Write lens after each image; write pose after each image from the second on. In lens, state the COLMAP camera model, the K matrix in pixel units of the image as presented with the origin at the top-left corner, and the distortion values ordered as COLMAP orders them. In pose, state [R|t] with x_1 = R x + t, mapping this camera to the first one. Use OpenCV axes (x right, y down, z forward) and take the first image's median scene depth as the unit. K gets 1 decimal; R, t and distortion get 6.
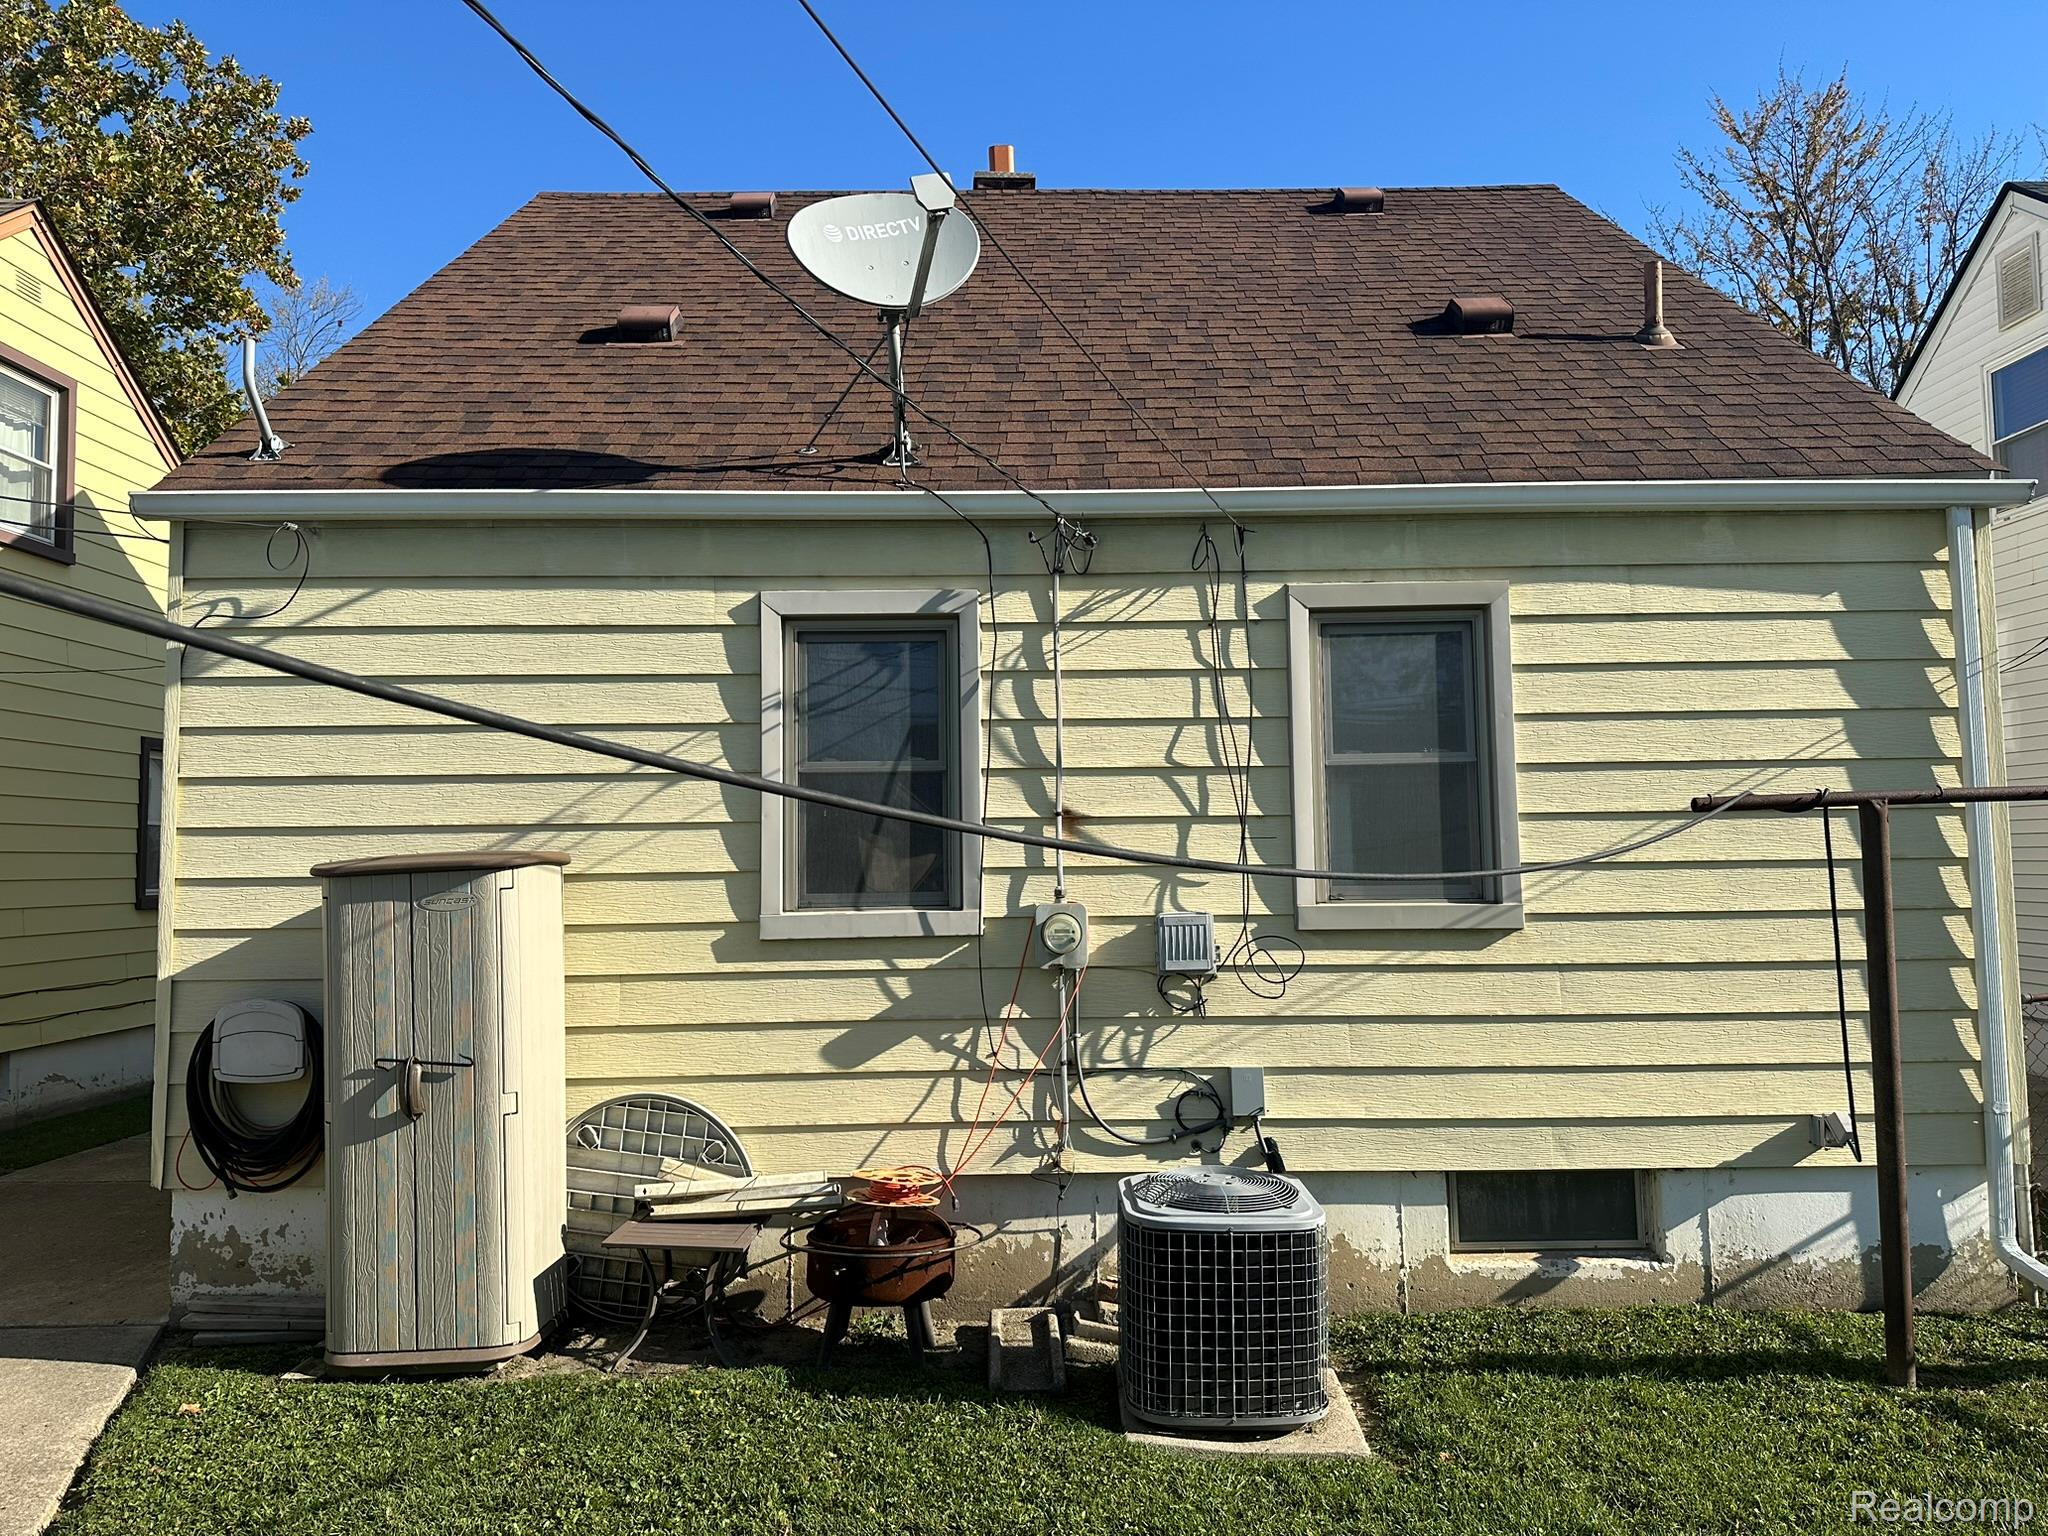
lens RADIAL K [[1471.6, 0, 1024.0], [0, 1471.6, 768.0], [0, 0, 1]] dist [0.134384, -0.210963]
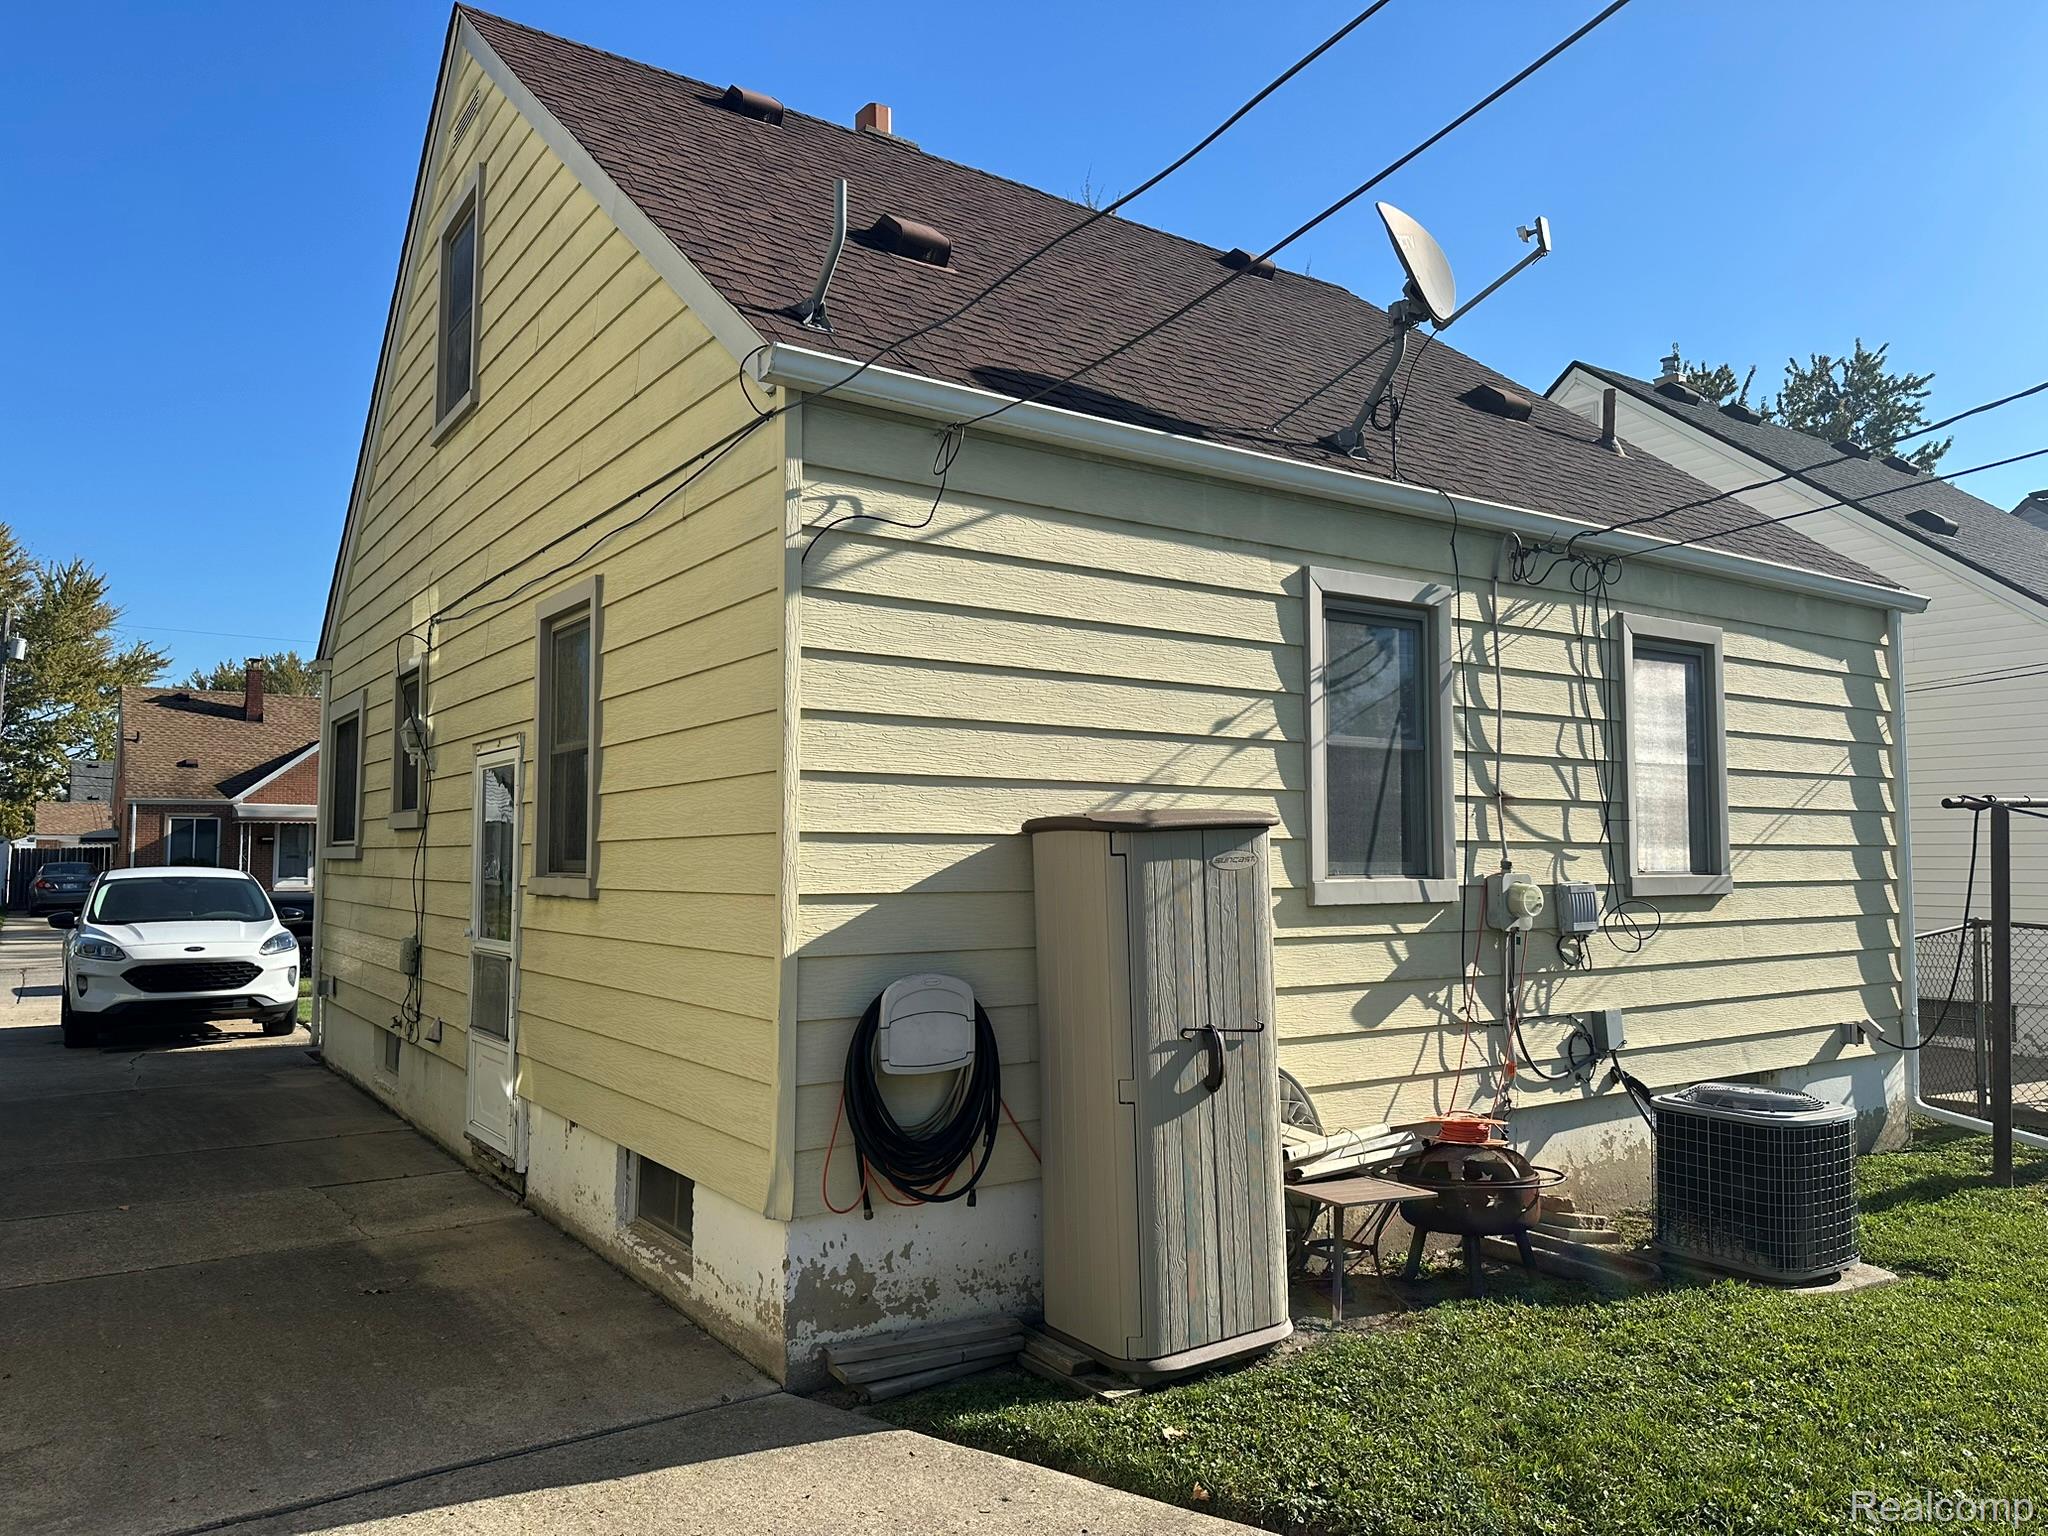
lens RADIAL K [[1471.6, 0, 1024.0], [0, 1471.6, 768.0], [0, 0, 1]] dist [0.134384, -0.210963]
pose [[0.817017, 0.047290, 0.574671, -0.931591], [-0.045969, 0.998801, -0.016837, 0.047224], [-0.574778, -0.012661, 0.818211, 0.277801]]
